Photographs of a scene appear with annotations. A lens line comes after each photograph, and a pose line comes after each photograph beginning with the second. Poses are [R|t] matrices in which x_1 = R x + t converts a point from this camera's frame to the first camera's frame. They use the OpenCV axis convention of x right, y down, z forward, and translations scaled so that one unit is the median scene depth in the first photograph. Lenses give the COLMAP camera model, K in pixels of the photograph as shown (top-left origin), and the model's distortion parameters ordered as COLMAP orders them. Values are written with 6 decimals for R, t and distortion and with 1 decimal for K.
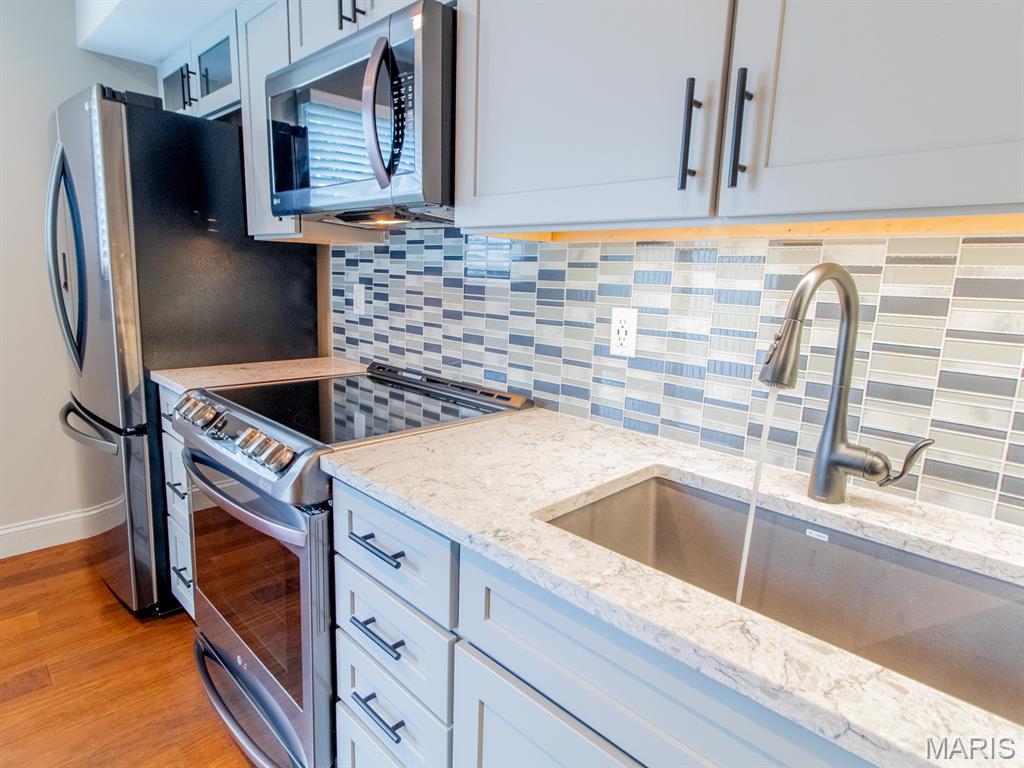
lens RADIAL K [[576.7, 0, 516.7], [0, 576.7, 369.4], [0, 0, 1]] dist [0.004475, 0.001149]
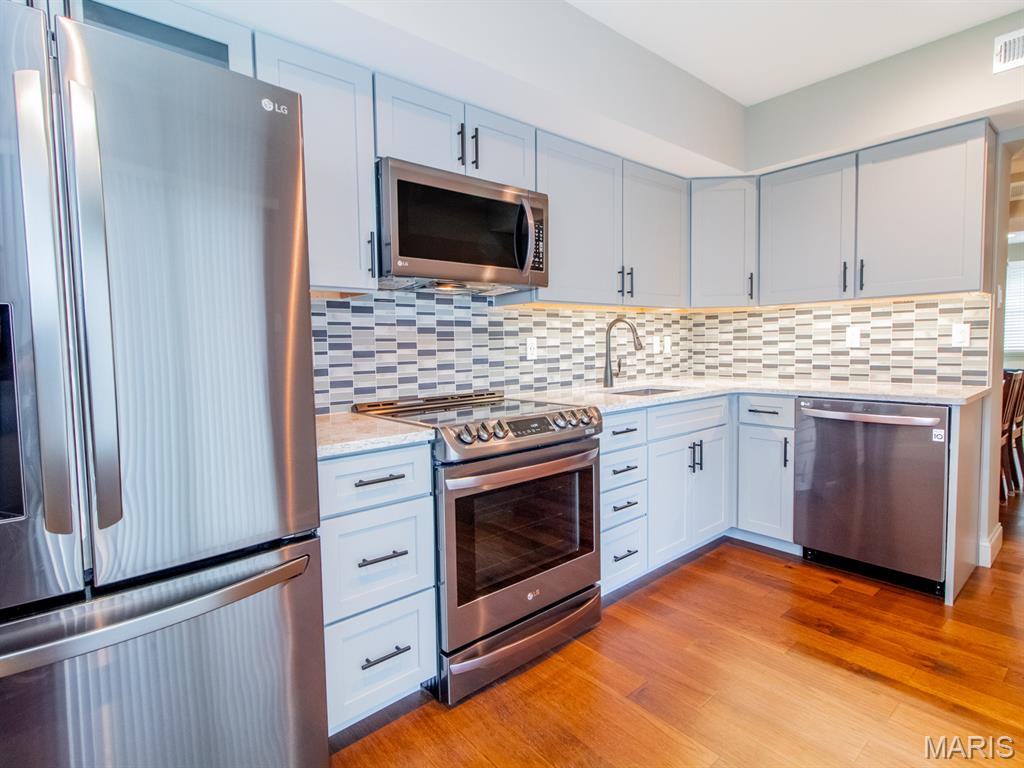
lens RADIAL K [[531.9, 0, 514.3], [0, 531.9, 373.8], [0, 0, 1]] dist [0.005200, 0.000874]
pose [[0.080420, -0.093927, 0.992326, -1.618584], [0.184615, 0.979729, 0.077774, -0.122475], [-0.979515, 0.176944, 0.096130, 0.772850]]
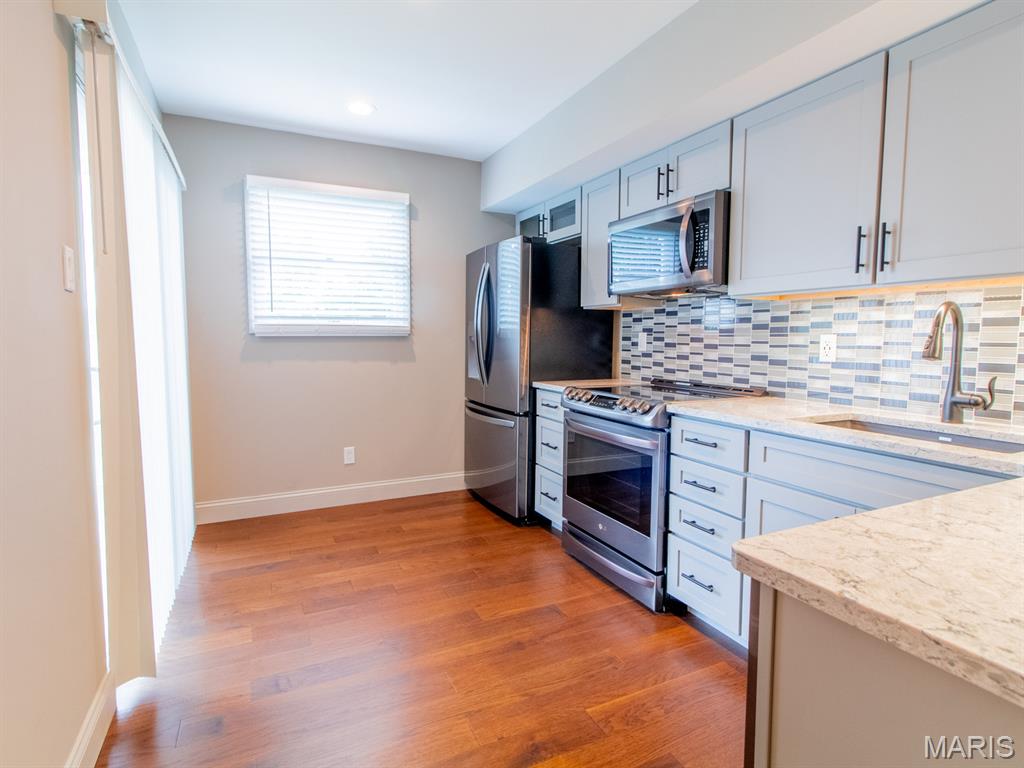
lens RADIAL K [[531.9, 0, 514.3], [0, 531.9, 373.8], [0, 0, 1]] dist [0.005200, 0.000874]
pose [[0.941799, -0.006318, -0.336118, -0.149338], [-0.026891, 0.995204, -0.094054, 0.168472], [0.335100, 0.097619, 0.937112, -0.736741]]
